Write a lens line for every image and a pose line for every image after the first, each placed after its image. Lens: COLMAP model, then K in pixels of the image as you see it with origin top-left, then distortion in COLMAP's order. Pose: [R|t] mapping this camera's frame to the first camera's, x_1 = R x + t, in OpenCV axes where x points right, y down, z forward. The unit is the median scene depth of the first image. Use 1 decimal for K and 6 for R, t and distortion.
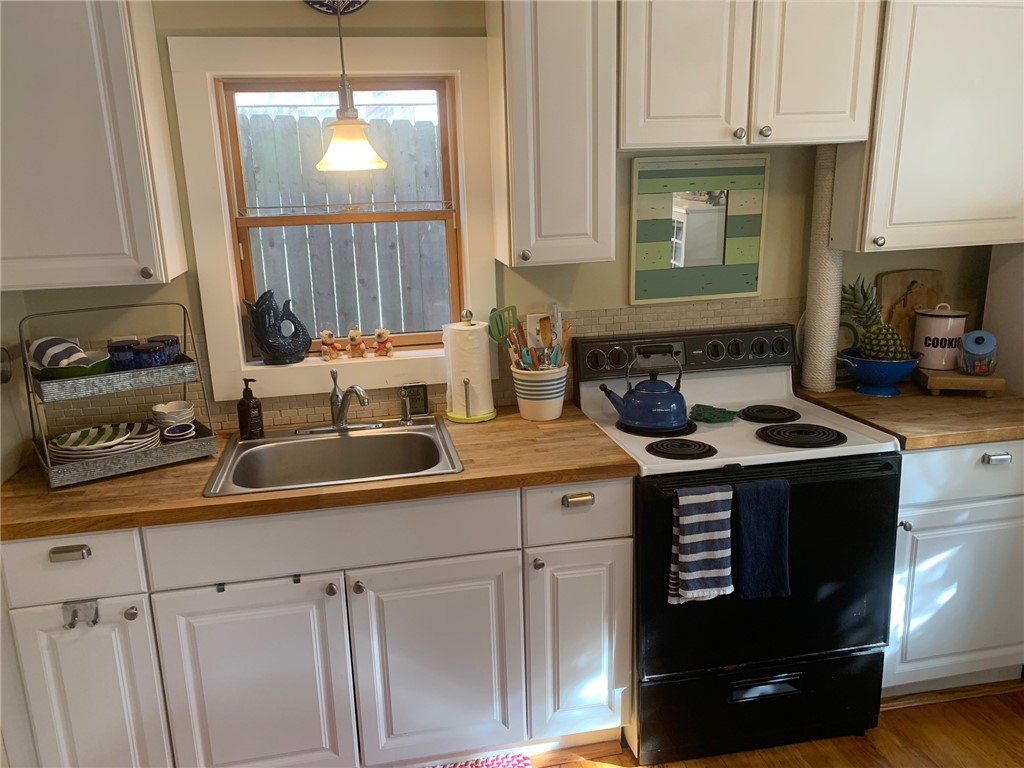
lens RADIAL K [[782.8, 0, 505.8], [0, 782.8, 392.7], [0, 0, 1]] dist [0.045738, -0.048720]
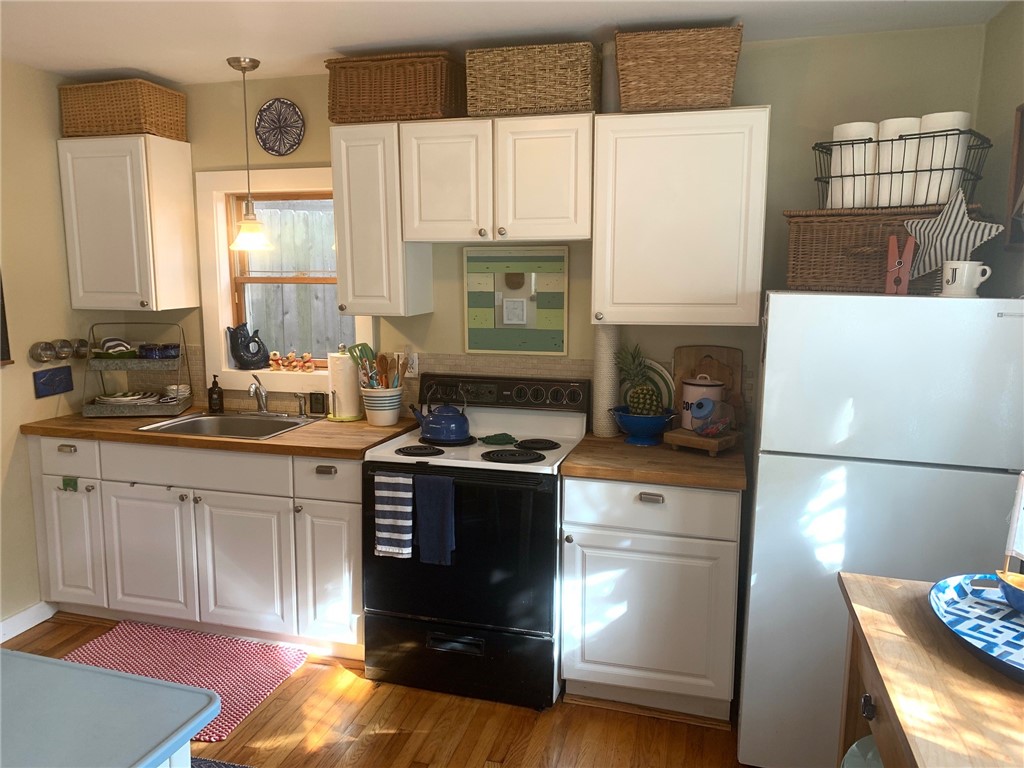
lens RADIAL K [[782.8, 0, 505.8], [0, 782.8, 387.1], [0, 0, 1]] dist [0.045738, -0.048720]
pose [[0.890241, 0.101677, -0.443996, 0.915515], [-0.145611, 0.987145, -0.065901, 0.026735], [0.431587, 0.123319, 0.893602, -0.177663]]
